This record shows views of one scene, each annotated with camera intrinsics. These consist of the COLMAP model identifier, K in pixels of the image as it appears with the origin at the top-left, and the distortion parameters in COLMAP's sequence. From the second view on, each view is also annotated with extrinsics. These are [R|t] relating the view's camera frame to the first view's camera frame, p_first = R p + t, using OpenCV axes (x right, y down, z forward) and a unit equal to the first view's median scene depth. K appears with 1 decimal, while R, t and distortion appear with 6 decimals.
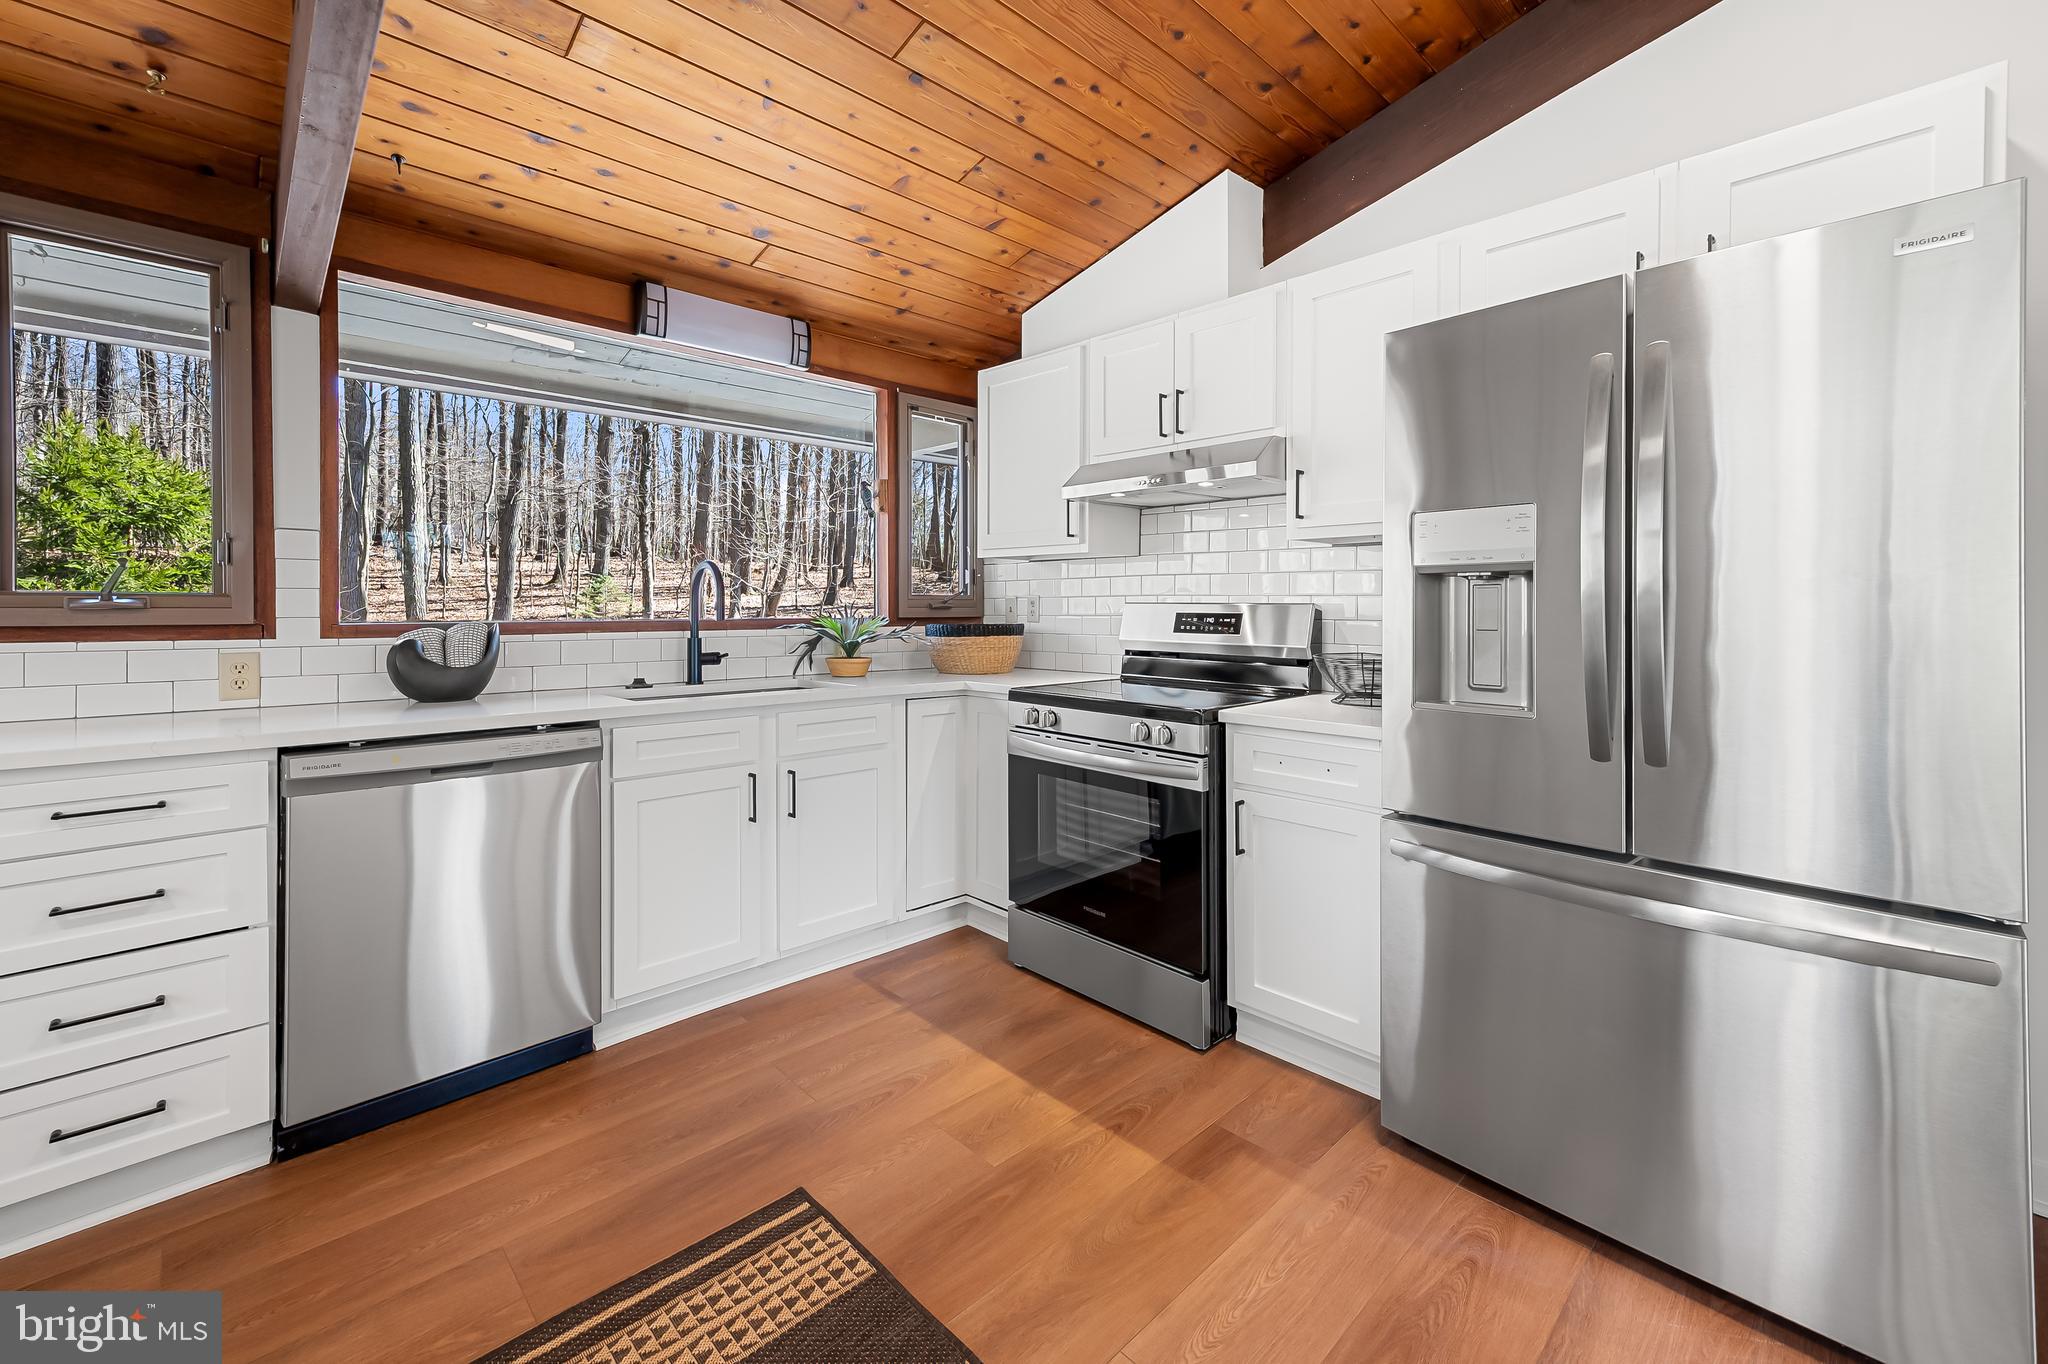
lens RADIAL K [[843.0, 0, 1032.6], [0, 843.0, 616.7], [0, 0, 1]] dist [0.026141, -0.000044]
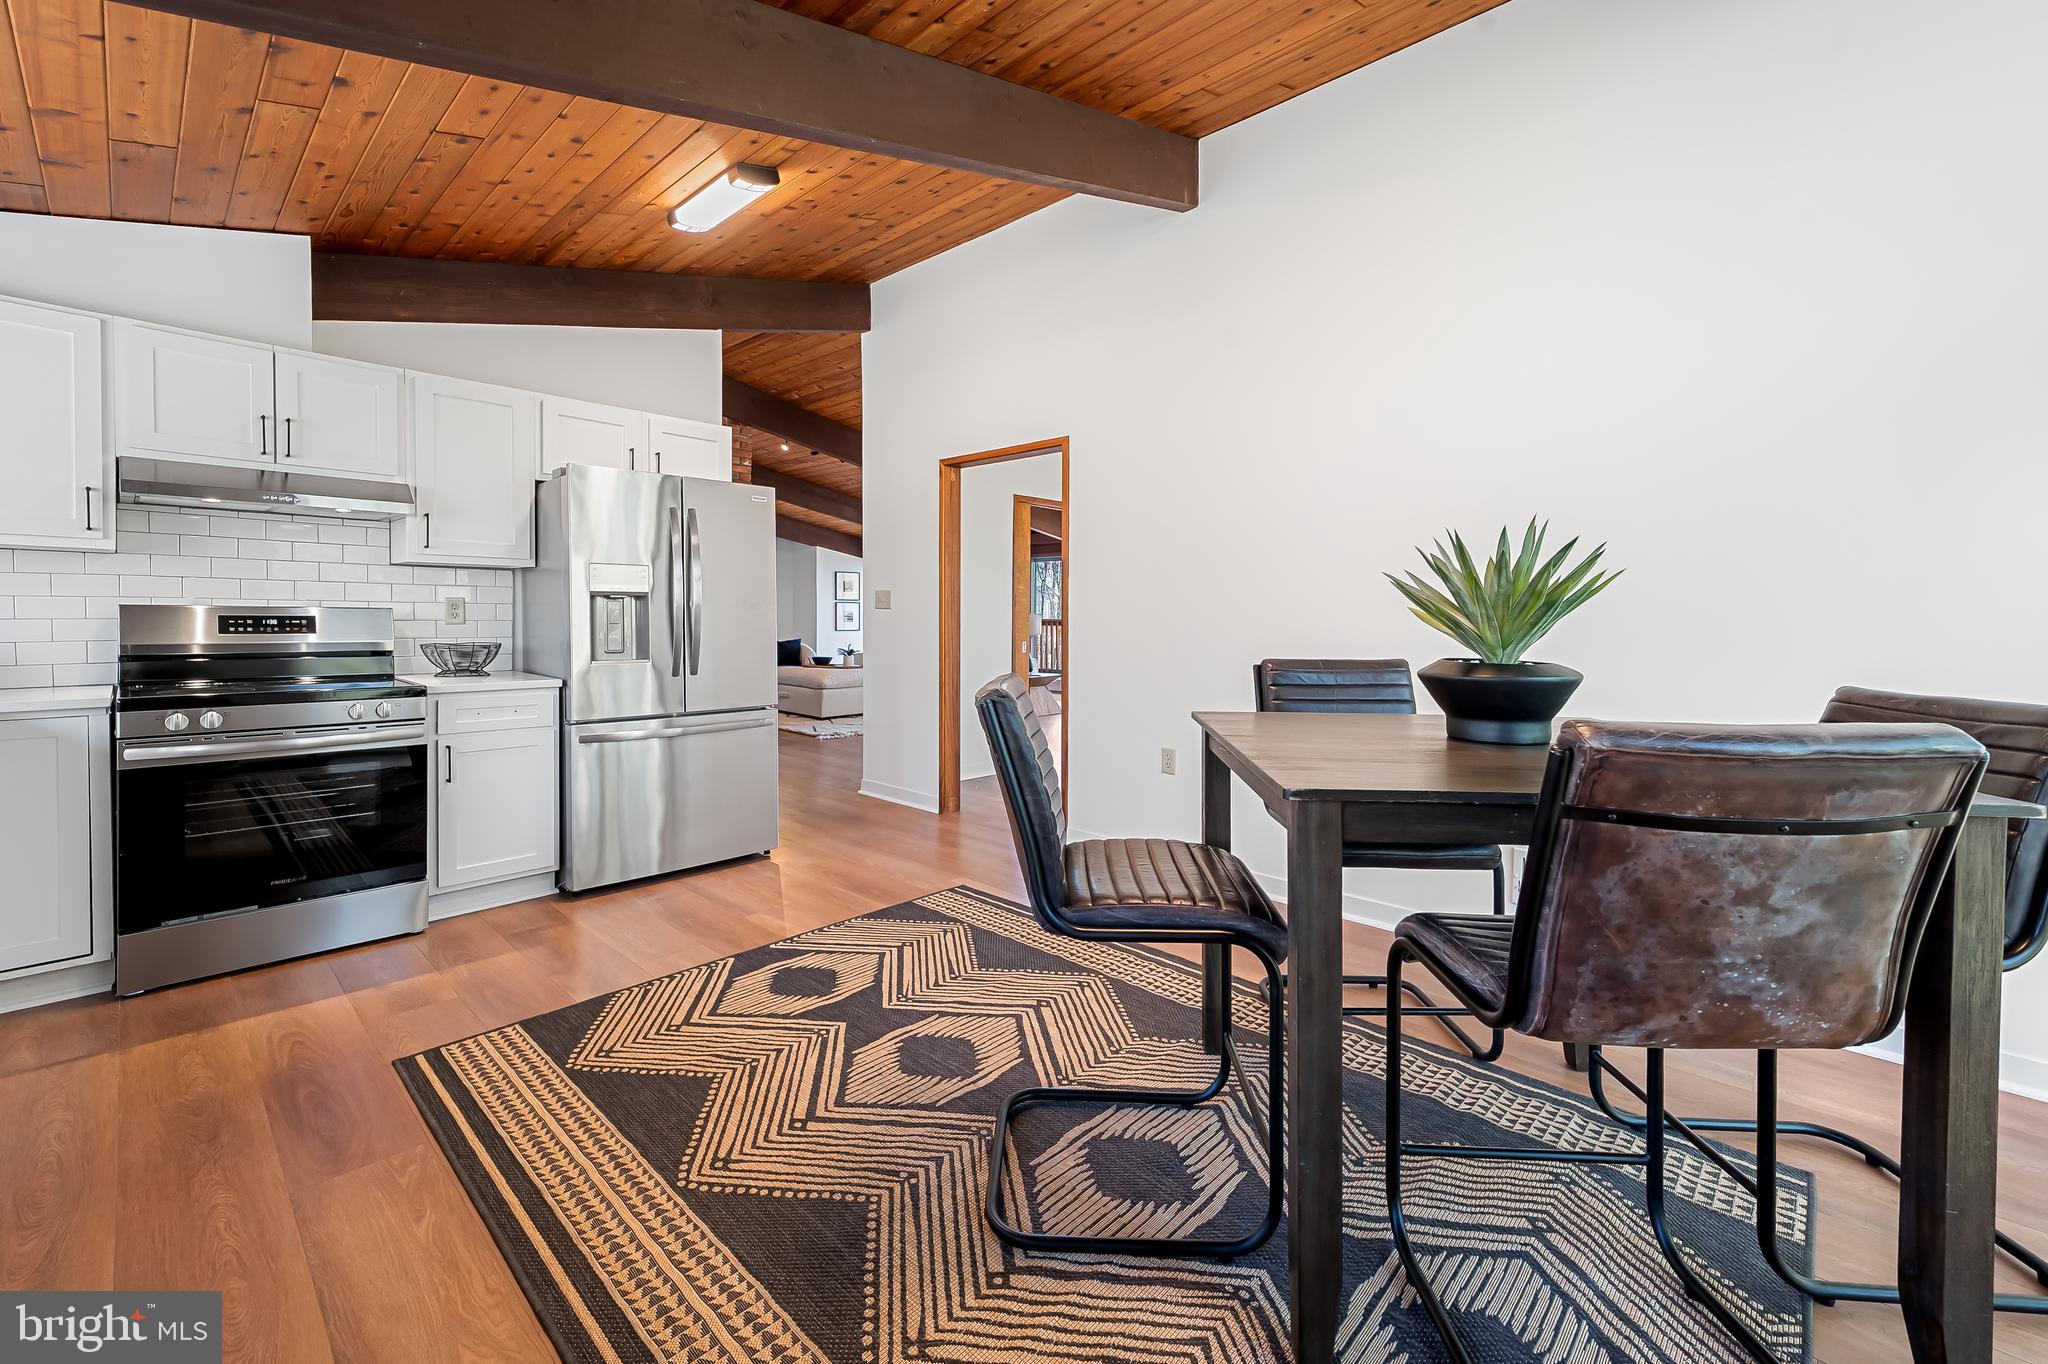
lens RADIAL K [[843.0, 0, 1032.6], [0, 843.0, 616.7], [0, 0, 1]] dist [0.026141, -0.000044]
pose [[-0.055769, -0.005315, 0.998430, -0.996081], [-0.001807, 0.999985, 0.005222, -0.010617], [-0.998442, -0.001513, -0.055778, 0.062768]]
